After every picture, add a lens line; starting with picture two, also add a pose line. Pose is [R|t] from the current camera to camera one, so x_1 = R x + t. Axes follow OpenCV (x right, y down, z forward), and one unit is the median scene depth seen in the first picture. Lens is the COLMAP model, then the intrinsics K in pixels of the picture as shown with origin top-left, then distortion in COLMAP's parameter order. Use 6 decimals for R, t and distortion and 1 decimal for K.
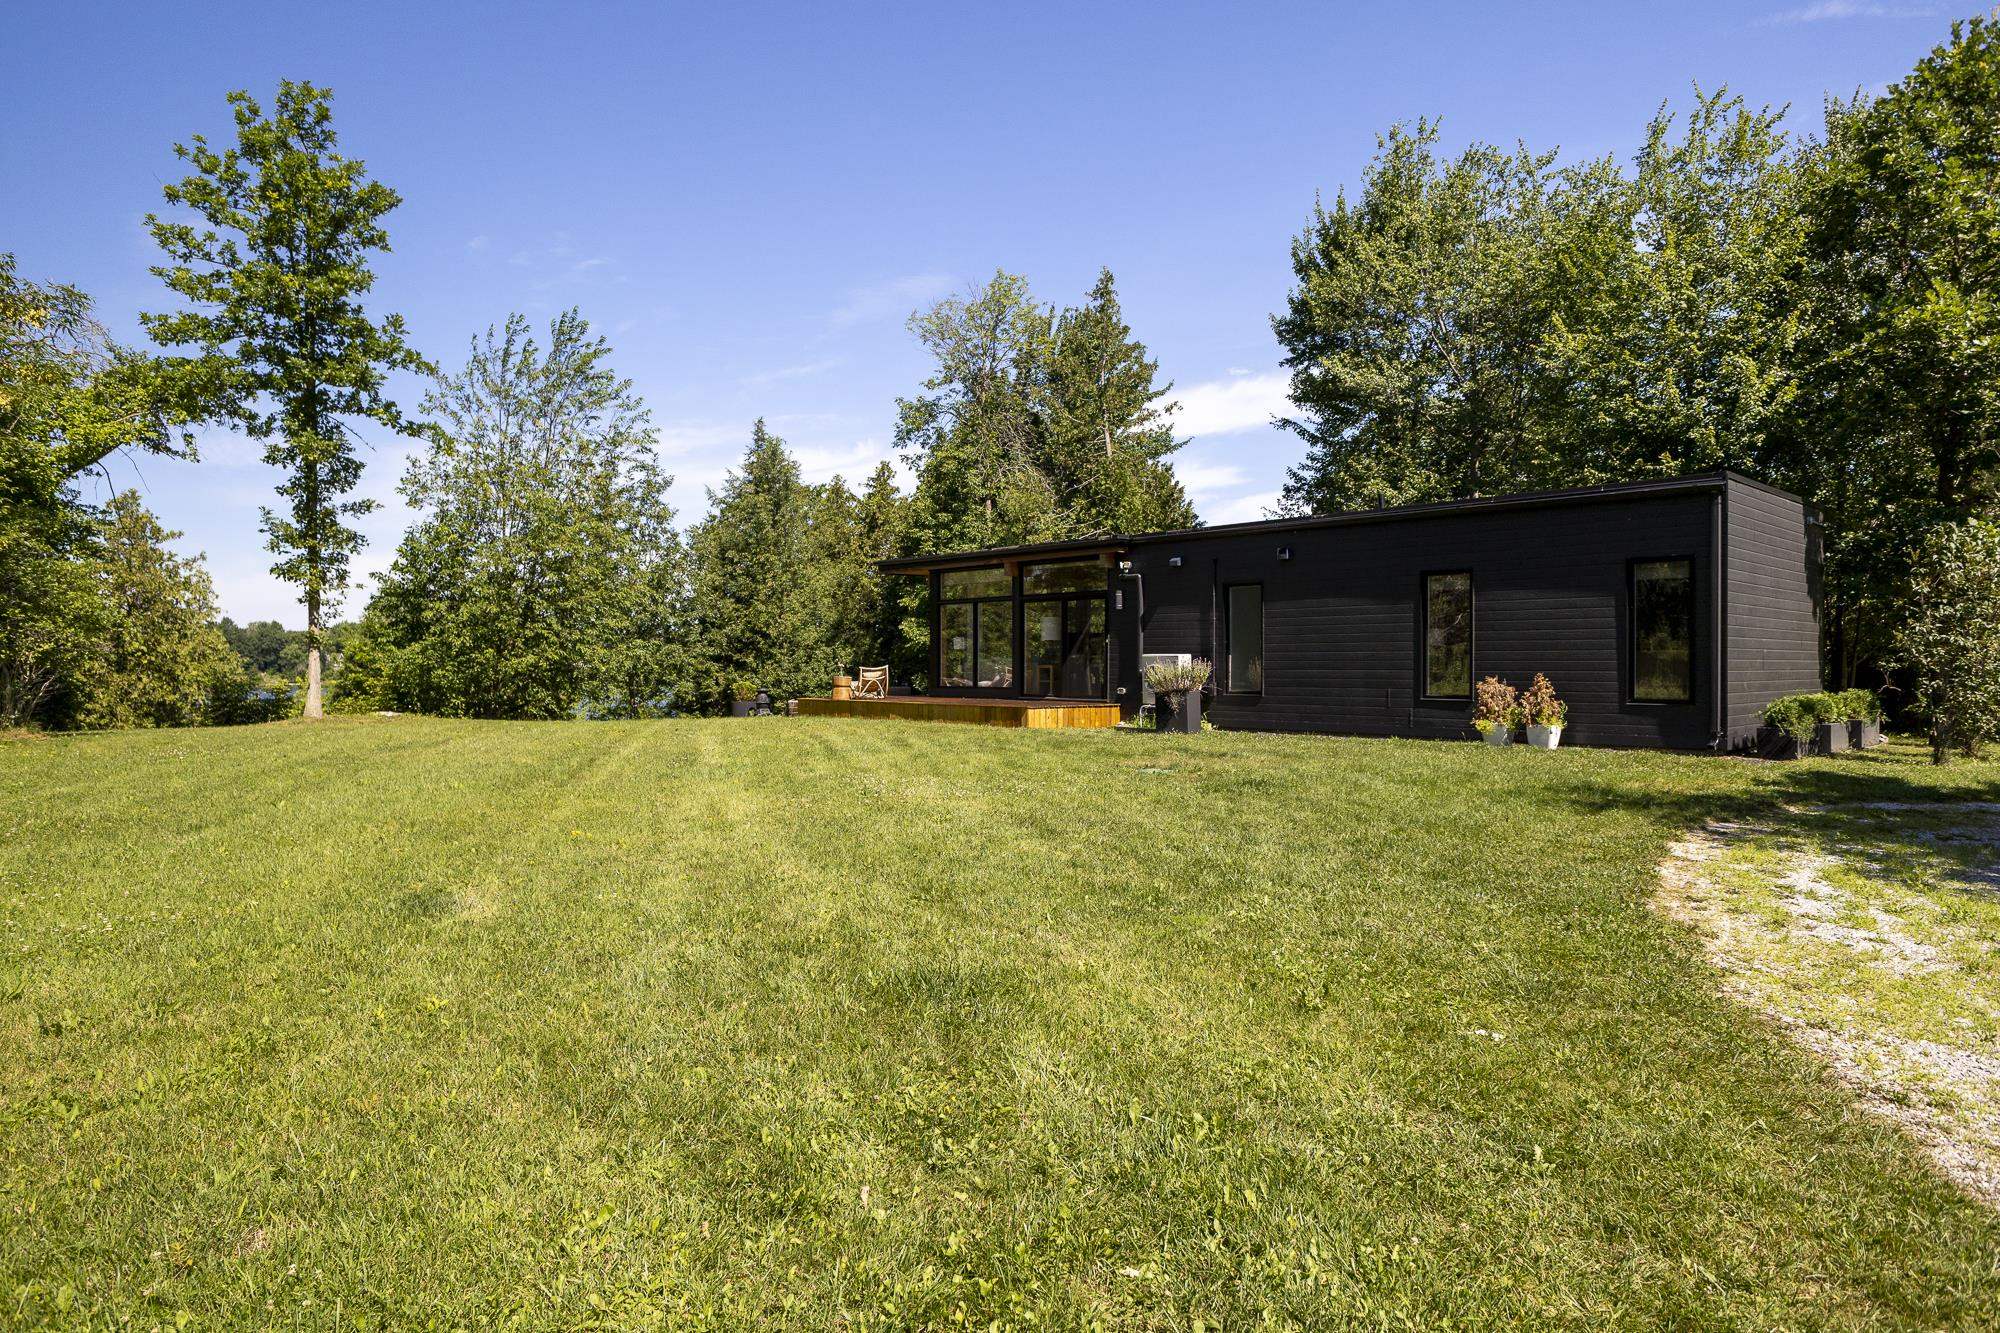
lens RADIAL K [[1207.6, 0, 1000.0], [0, 1207.6, 666.5], [0, 0, 1]] dist [0.000301, -0.000010]
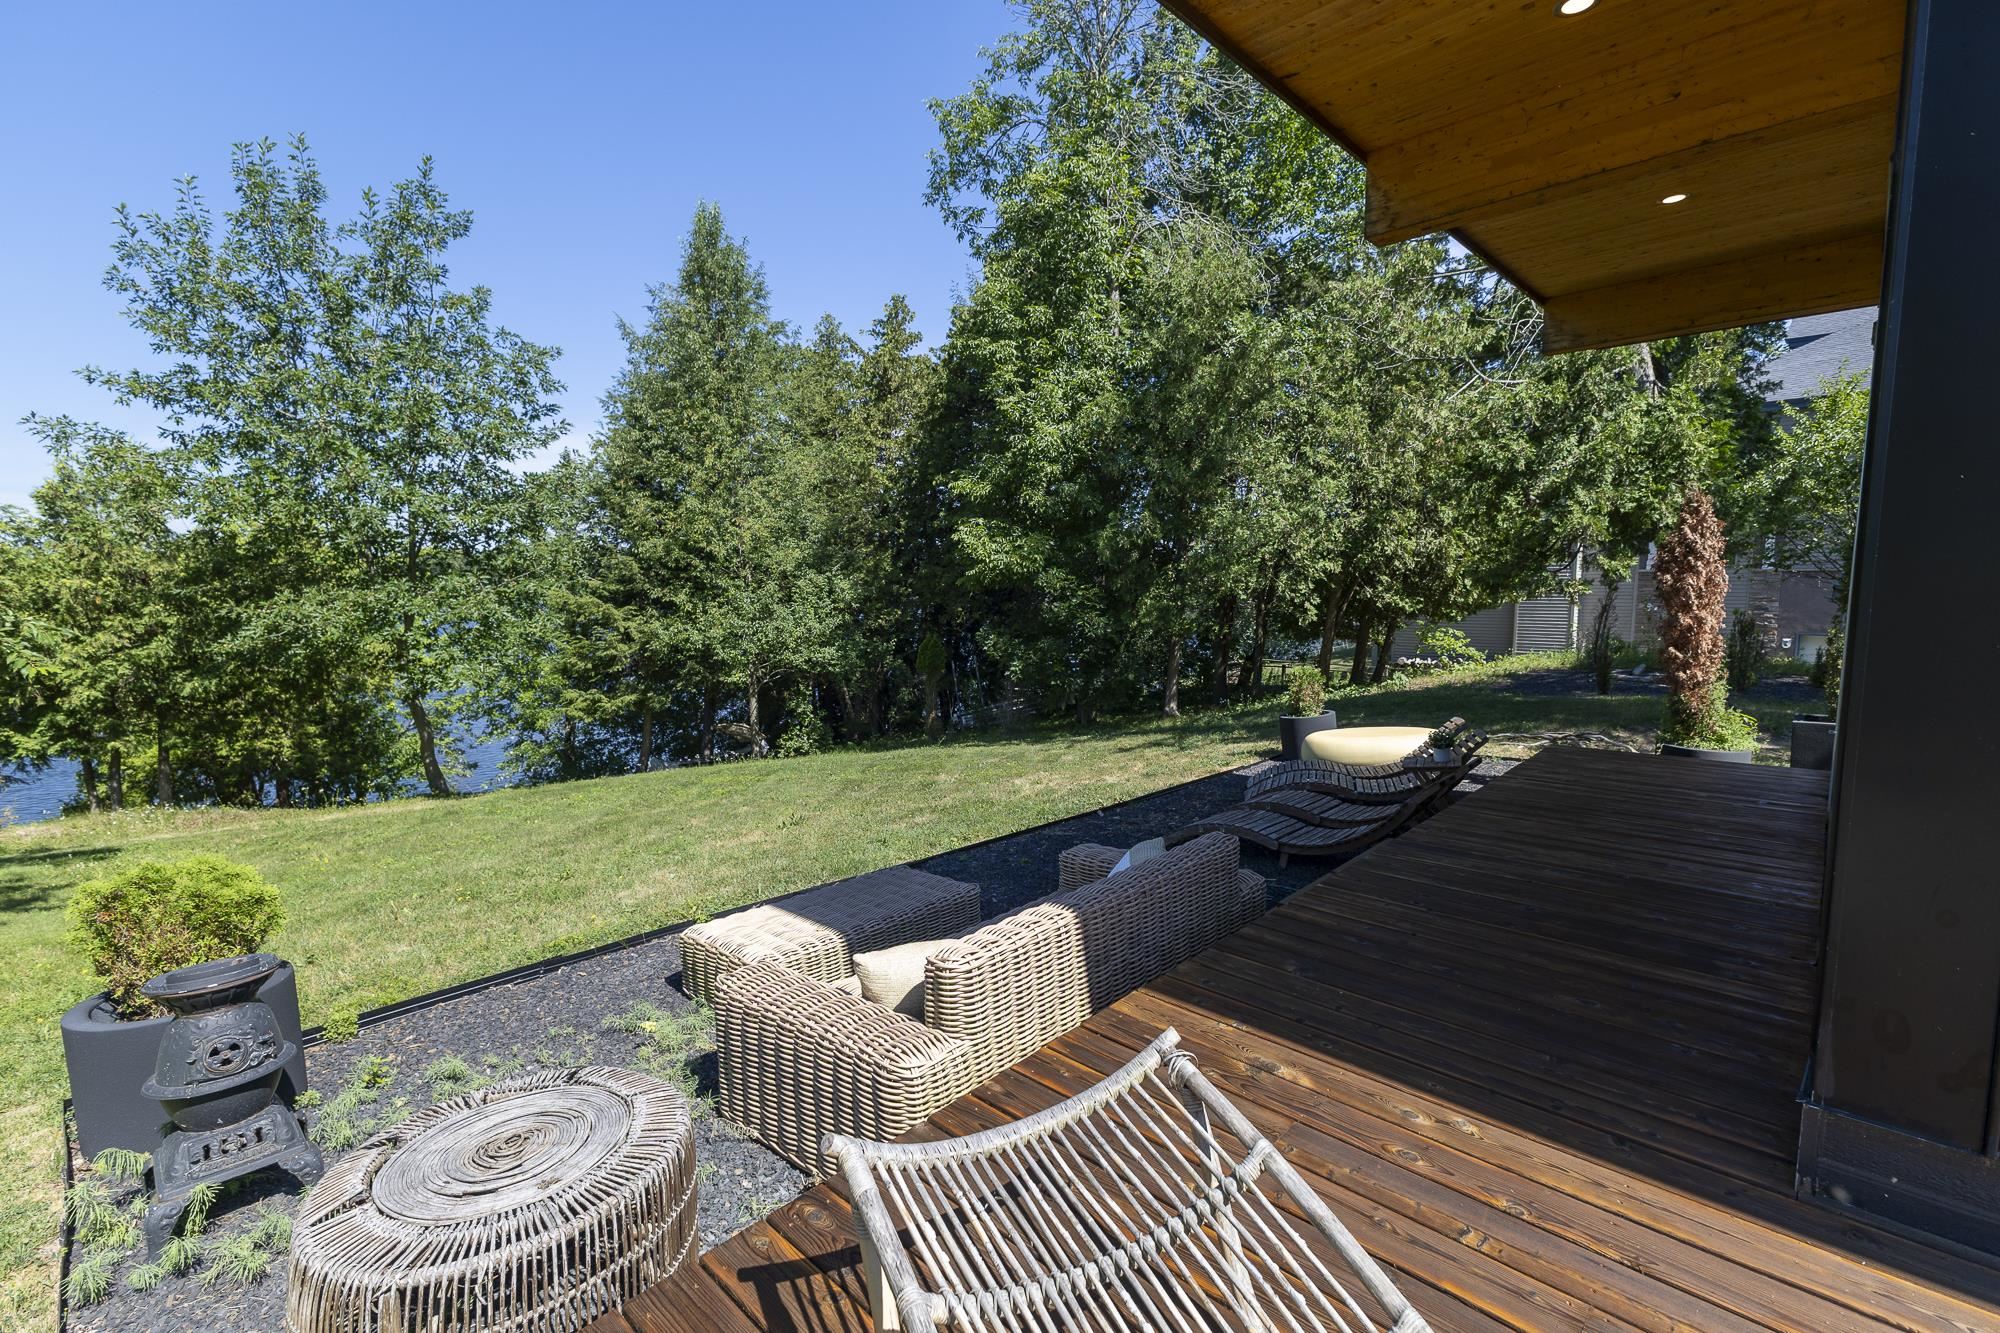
lens RADIAL K [[872.4, 0, 986.7], [0, 872.4, 679.6], [0, 0, 1]] dist [0.035143, -0.000489]
pose [[0.999443, -0.010959, 0.031514, -0.075207], [0.007432, 0.993913, 0.109918, -0.011783], [-0.032527, -0.109623, 0.993441, 0.574409]]
